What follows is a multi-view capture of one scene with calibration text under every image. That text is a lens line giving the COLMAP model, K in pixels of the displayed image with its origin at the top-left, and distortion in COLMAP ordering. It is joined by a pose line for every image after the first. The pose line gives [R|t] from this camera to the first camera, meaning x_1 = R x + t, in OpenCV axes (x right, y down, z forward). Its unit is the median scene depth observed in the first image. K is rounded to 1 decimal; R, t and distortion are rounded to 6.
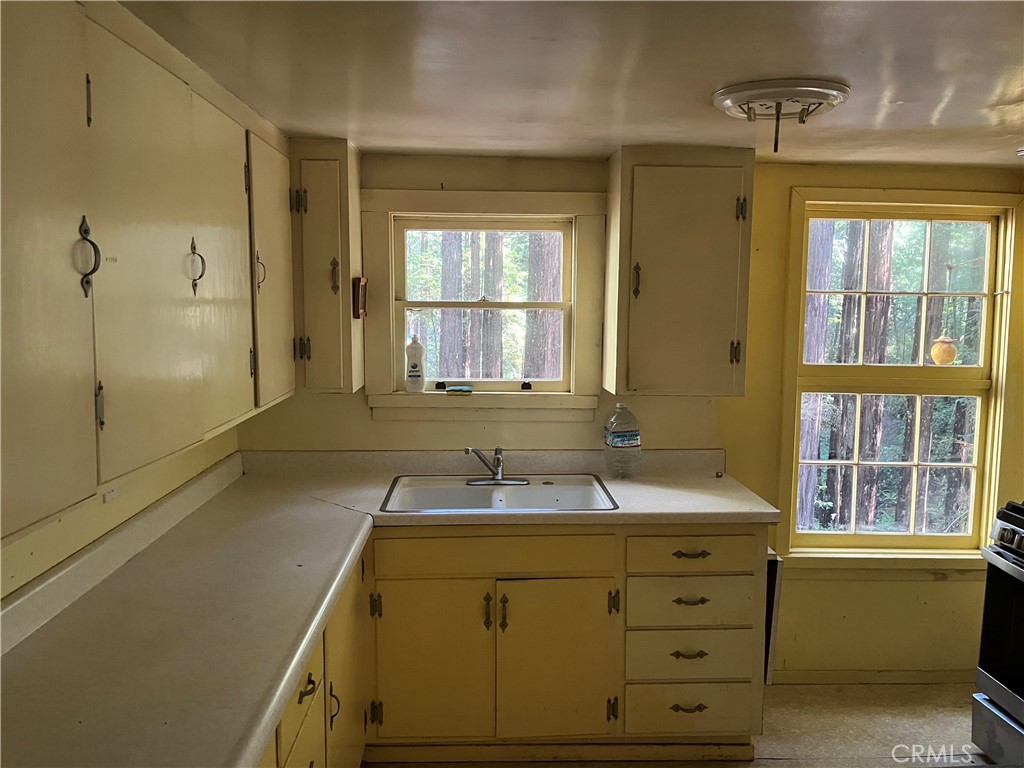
lens RADIAL K [[780.4, 0, 515.8], [0, 780.4, 378.4], [0, 0, 1]] dist [0.088482, -0.117637]
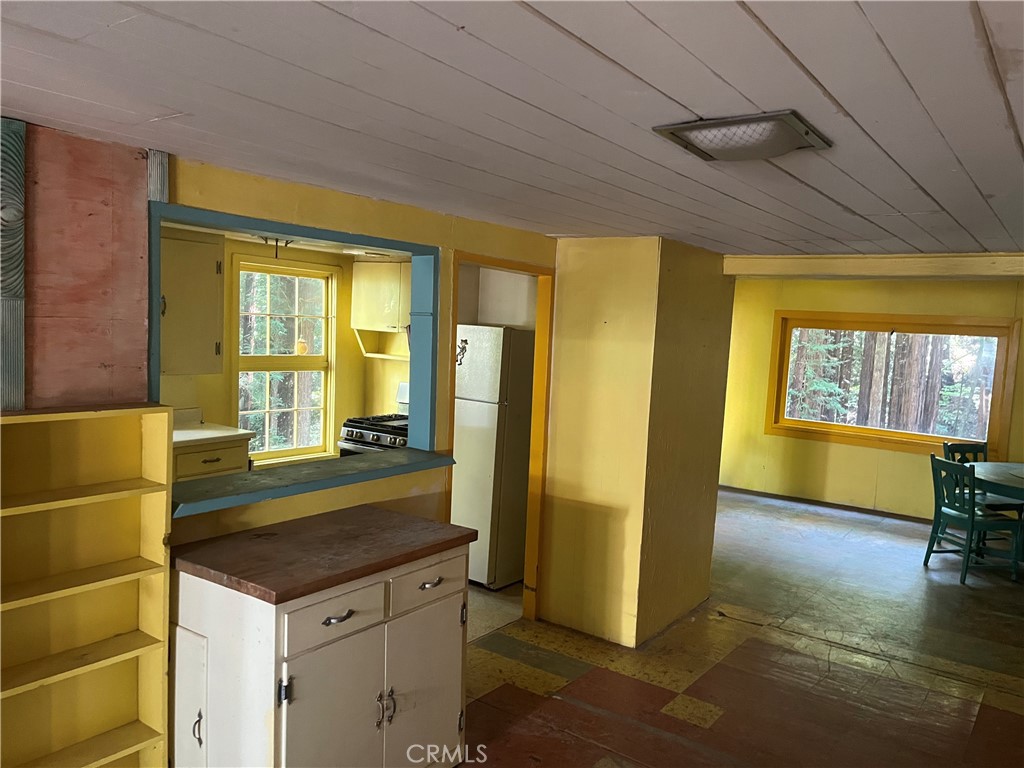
lens RADIAL K [[777.4, 0, 512.0], [0, 777.4, 384.0], [0, 0, 1]] dist [0.086560, -0.121148]
pose [[0.636752, -0.047033, 0.769633, -0.613853], [0.039876, 0.998811, 0.028047, 0.021397], [-0.770037, 0.012831, 0.637870, -0.583419]]
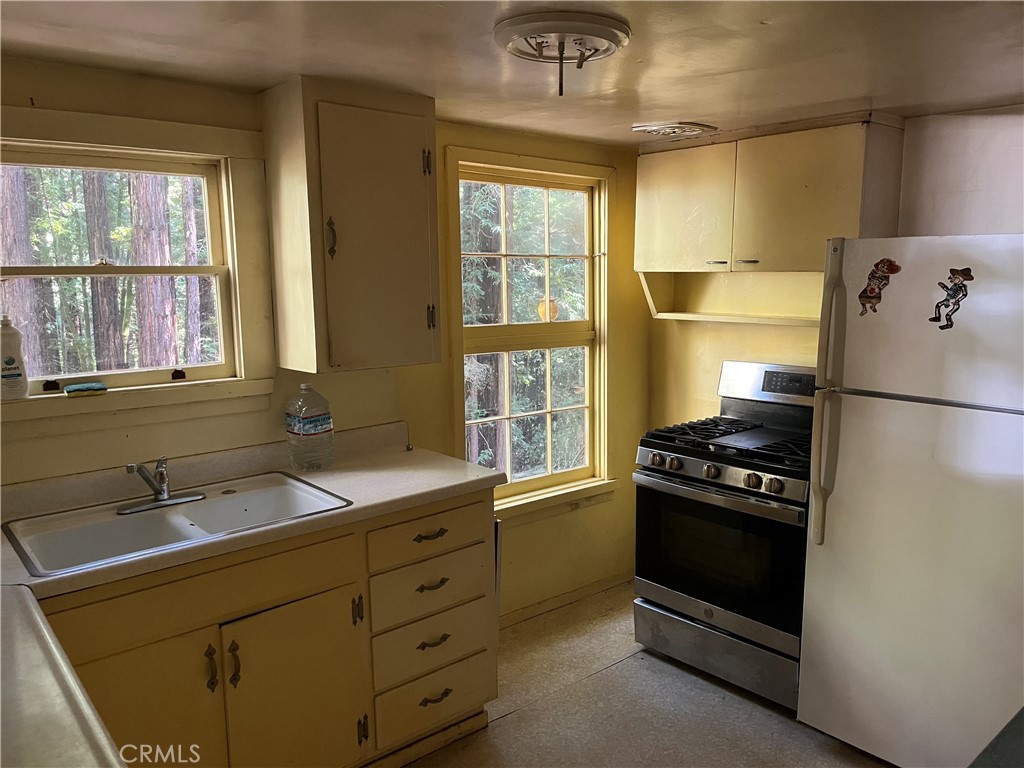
lens RADIAL K [[777.4, 0, 512.0], [0, 777.4, 384.0], [0, 0, 1]] dist [0.086560, -0.121148]
pose [[0.793671, -0.104888, 0.599237, -0.200863], [0.081291, 0.994476, 0.066402, -0.006339], [-0.602891, -0.003989, 0.797813, 0.178887]]
